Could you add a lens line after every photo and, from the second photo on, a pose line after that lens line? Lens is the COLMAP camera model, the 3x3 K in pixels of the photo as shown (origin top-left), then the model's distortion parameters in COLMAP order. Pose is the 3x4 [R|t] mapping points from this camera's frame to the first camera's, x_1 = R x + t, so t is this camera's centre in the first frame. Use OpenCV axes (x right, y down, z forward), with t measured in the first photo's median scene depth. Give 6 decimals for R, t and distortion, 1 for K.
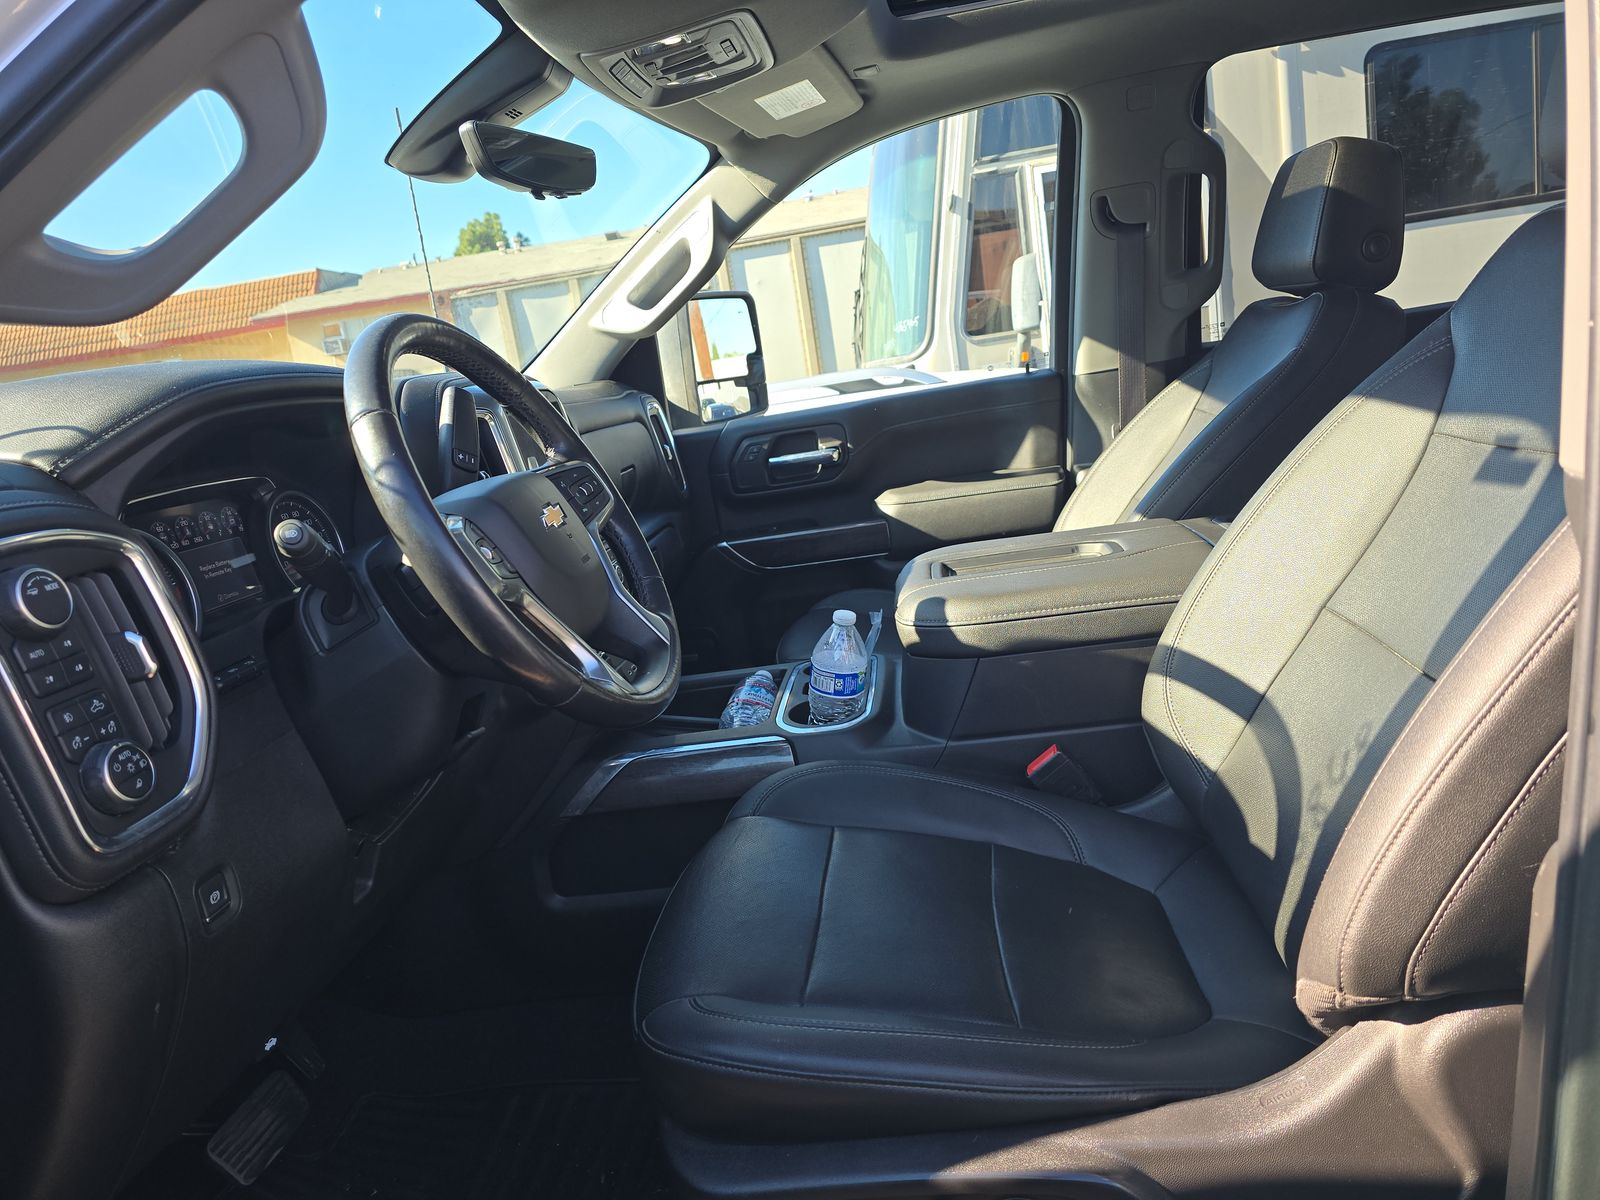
lens RADIAL K [[1074.5, 0, 793.4], [0, 1074.5, 603.6], [0, 0, 1]] dist [0.057869, -0.056590]
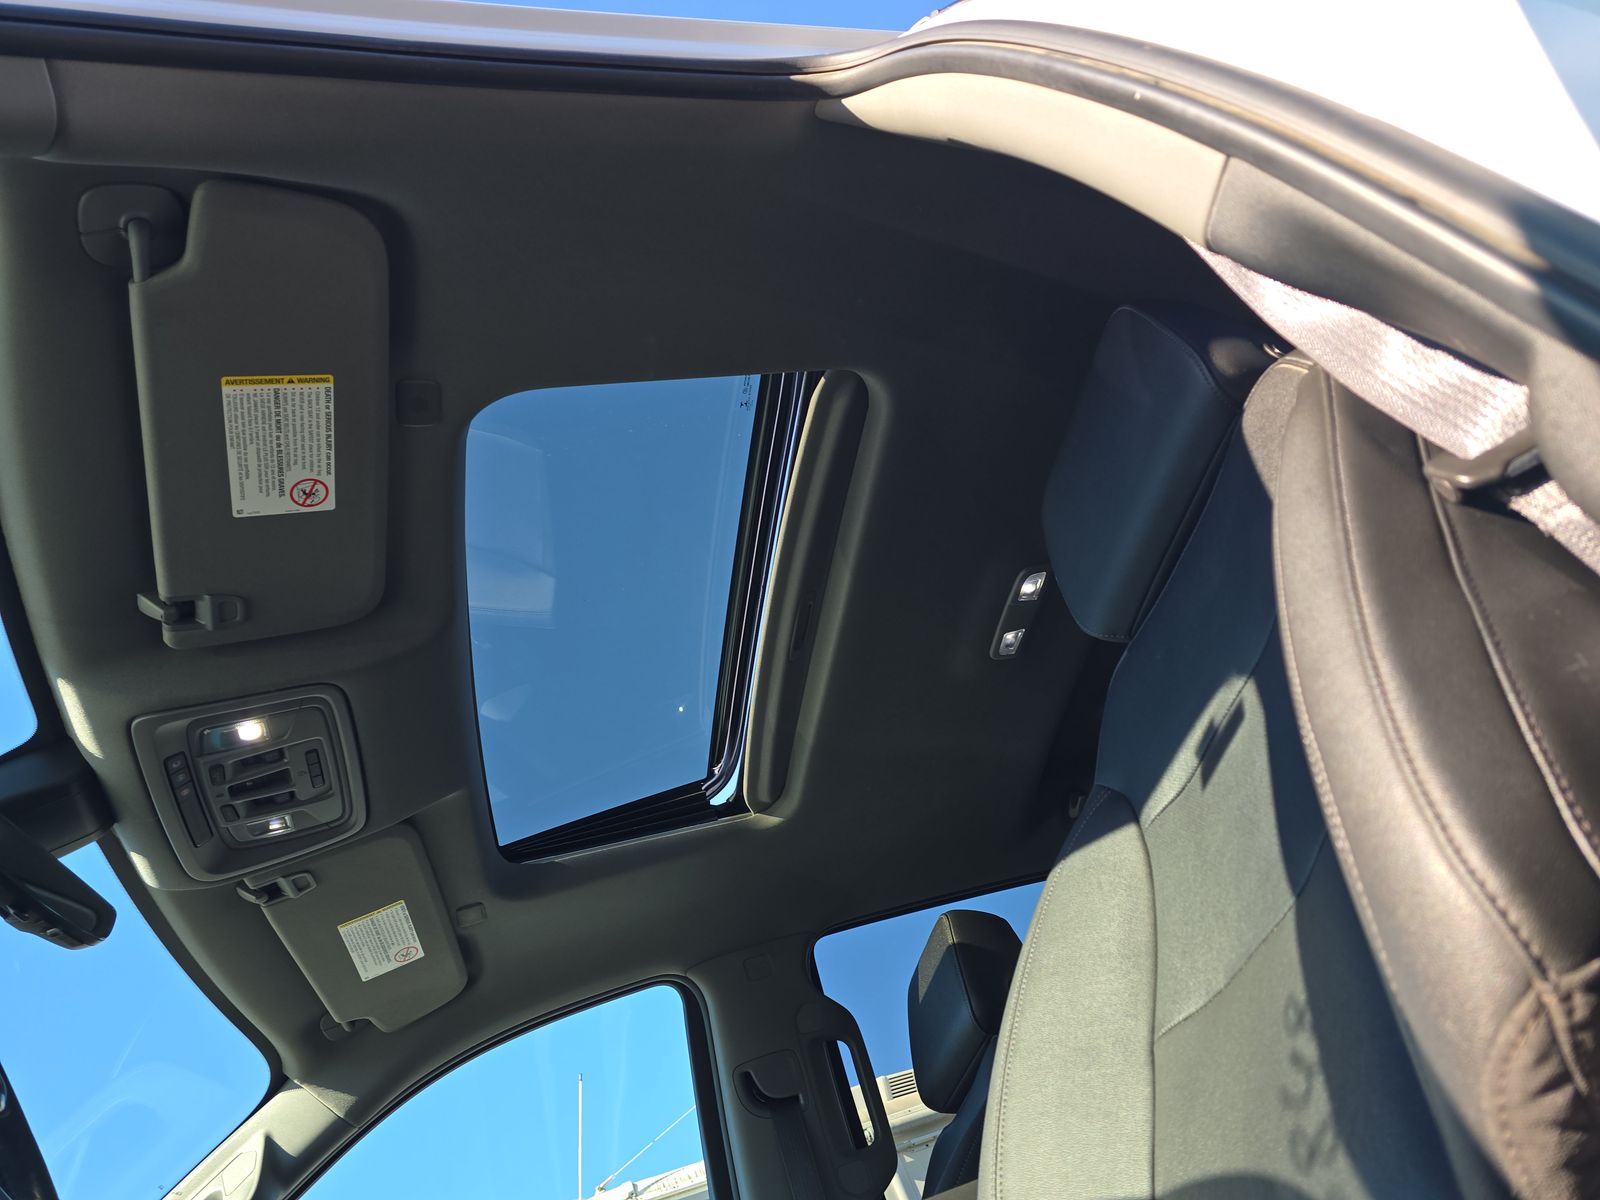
lens RADIAL K [[1074.5, 0, 800.9], [0, 1074.5, 596.9], [0, 0, 1]] dist [0.057869, -0.056590]
pose [[0.942709, 0.044515, 0.330633, 0.011617], [0.267416, 0.491732, -0.828667, 0.197440], [-0.199471, 0.869608, 0.451656, 0.238530]]
